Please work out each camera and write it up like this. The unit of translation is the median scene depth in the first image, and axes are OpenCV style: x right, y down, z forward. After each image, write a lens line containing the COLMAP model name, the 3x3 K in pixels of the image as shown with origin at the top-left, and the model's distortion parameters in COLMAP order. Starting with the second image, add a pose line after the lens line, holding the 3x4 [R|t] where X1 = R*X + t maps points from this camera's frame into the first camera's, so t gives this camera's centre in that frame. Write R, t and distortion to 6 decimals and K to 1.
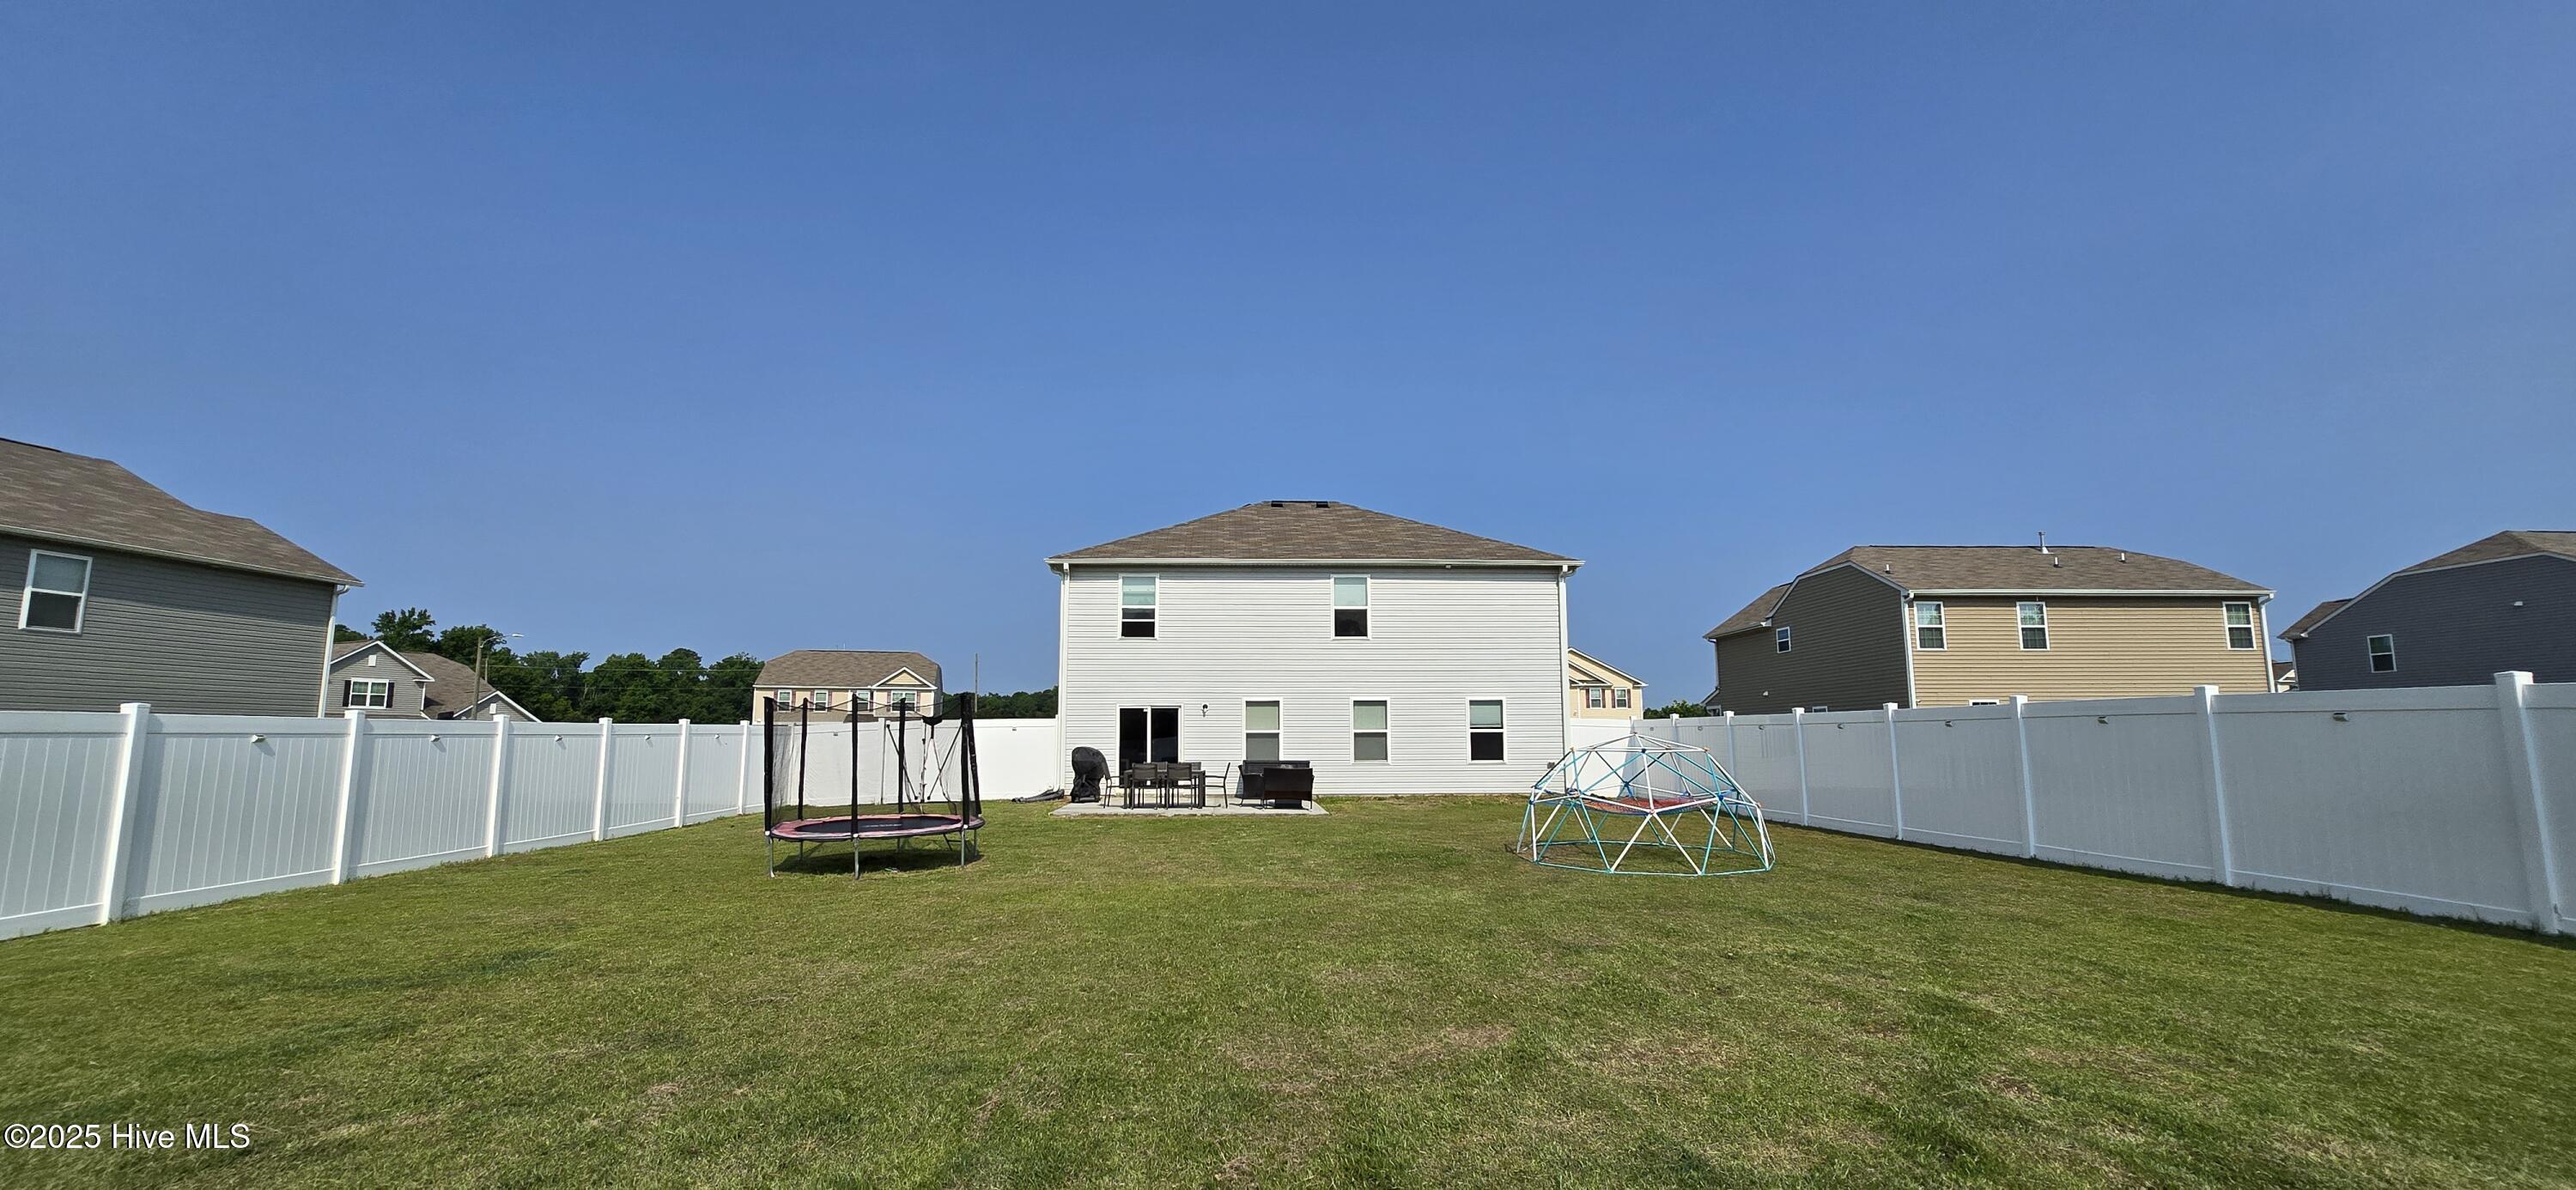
lens RADIAL K [[1057.0, 0, 1272.7], [0, 1057.0, 607.9], [0, 0, 1]] dist [-0.001198, -0.000092]
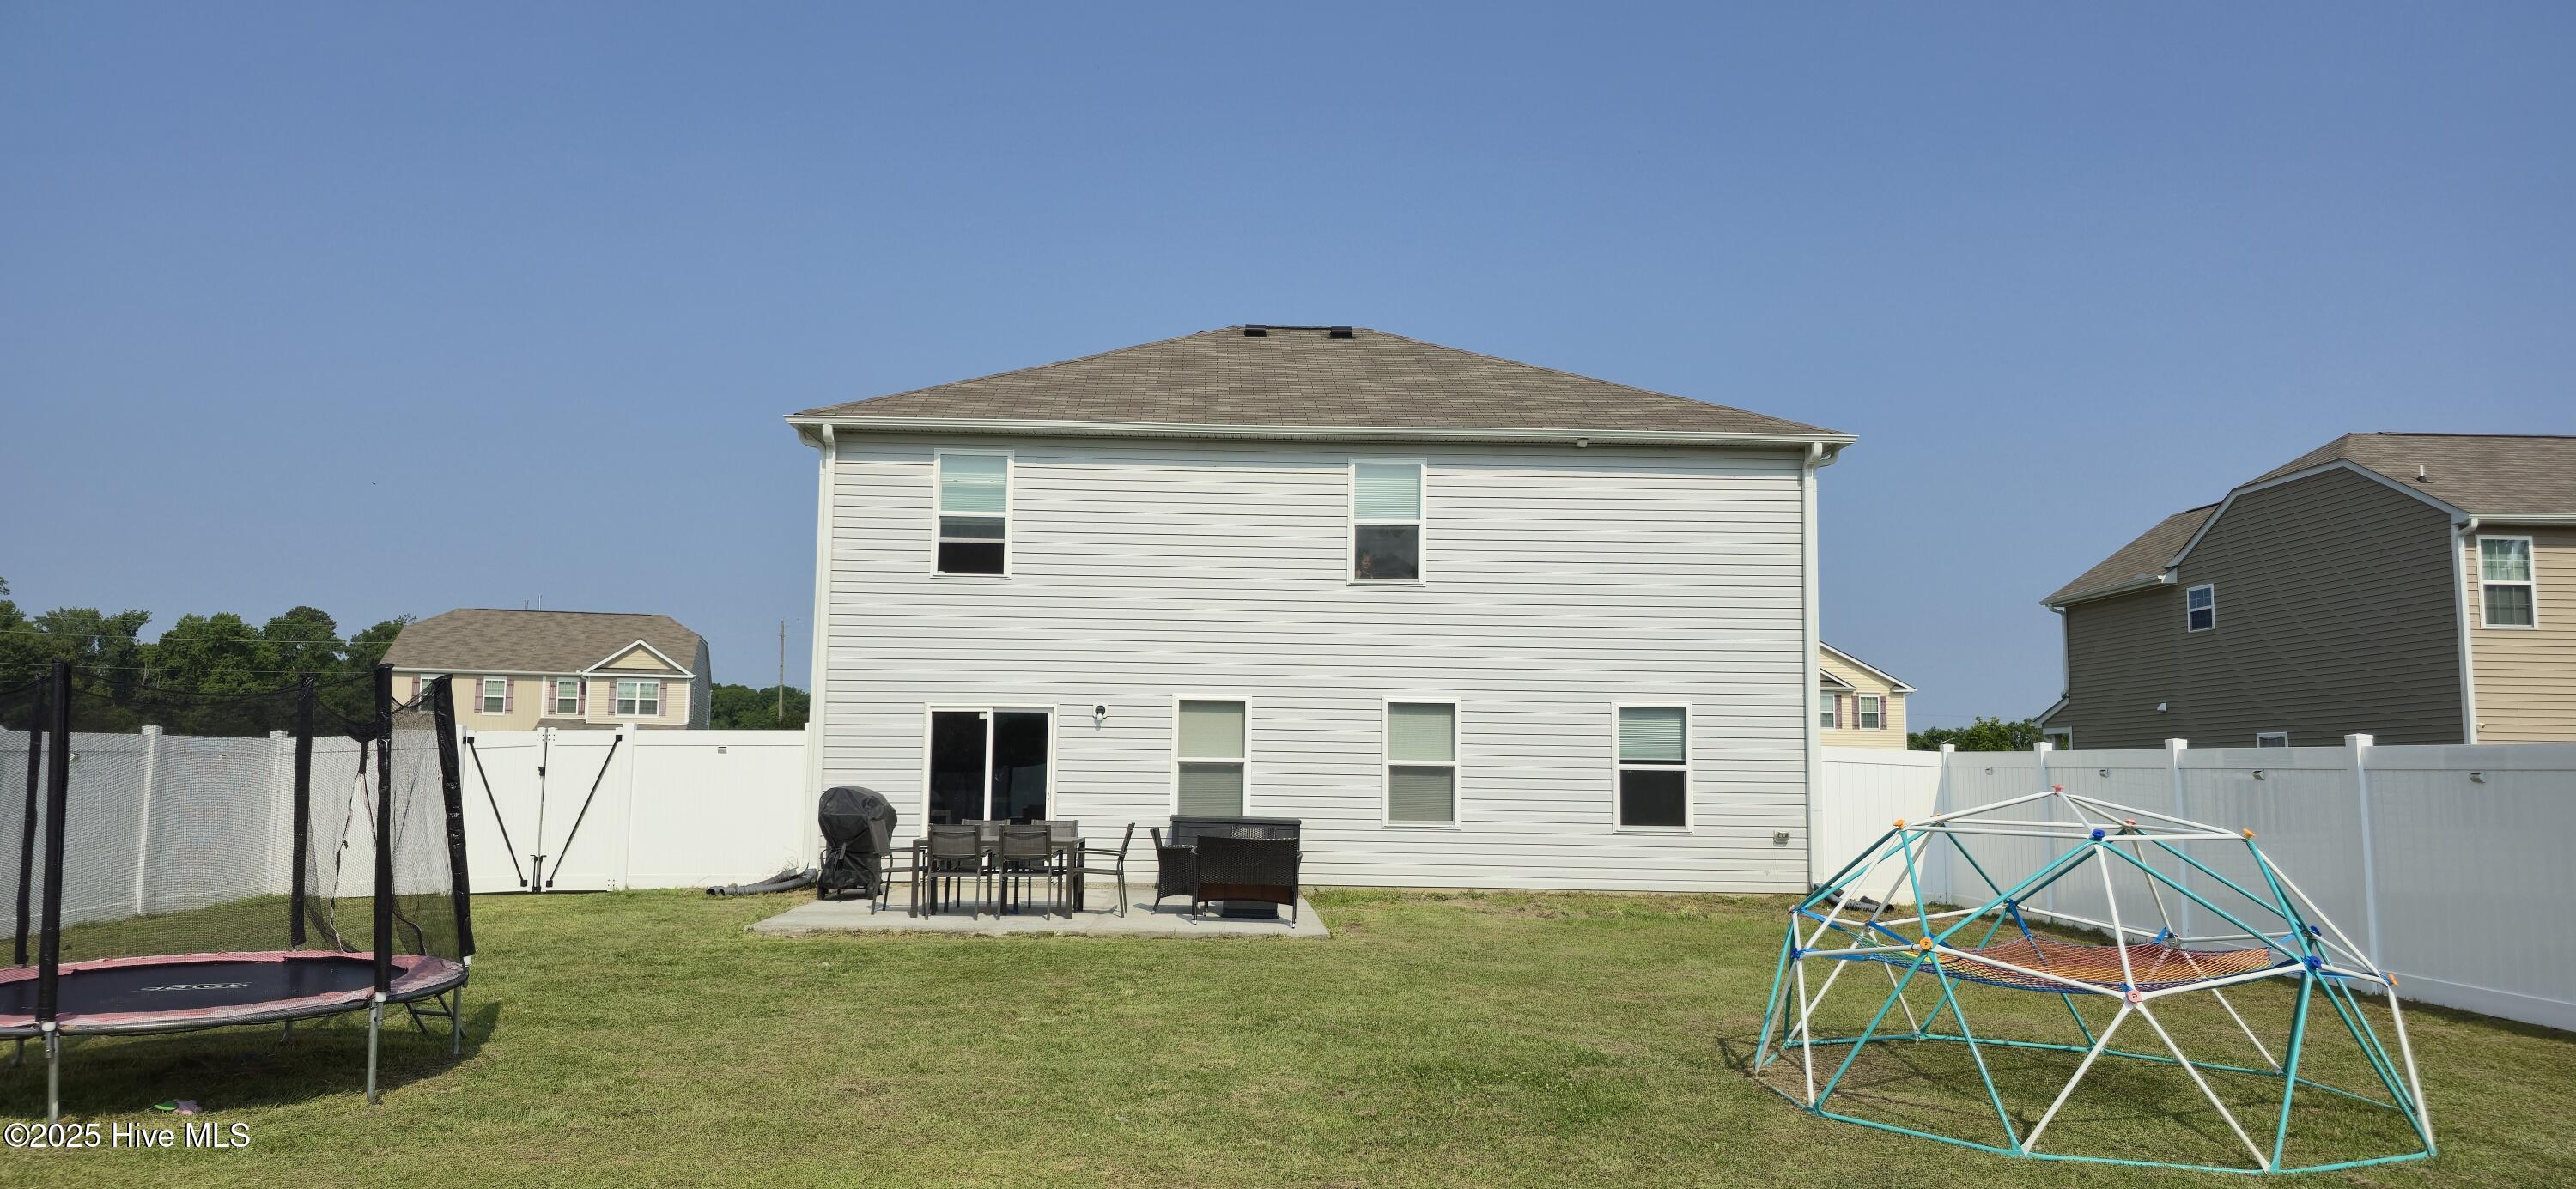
lens RADIAL K [[1611.1, 0, 1265.0], [0, 1611.1, 602.3], [0, 0, 1]] dist [0.087660, -0.091668]
pose [[0.999737, 0.015062, -0.017276, 0.028578], [-0.014680, 0.999650, 0.022020, 0.022415], [0.017601, -0.021761, 0.999608, 0.218974]]
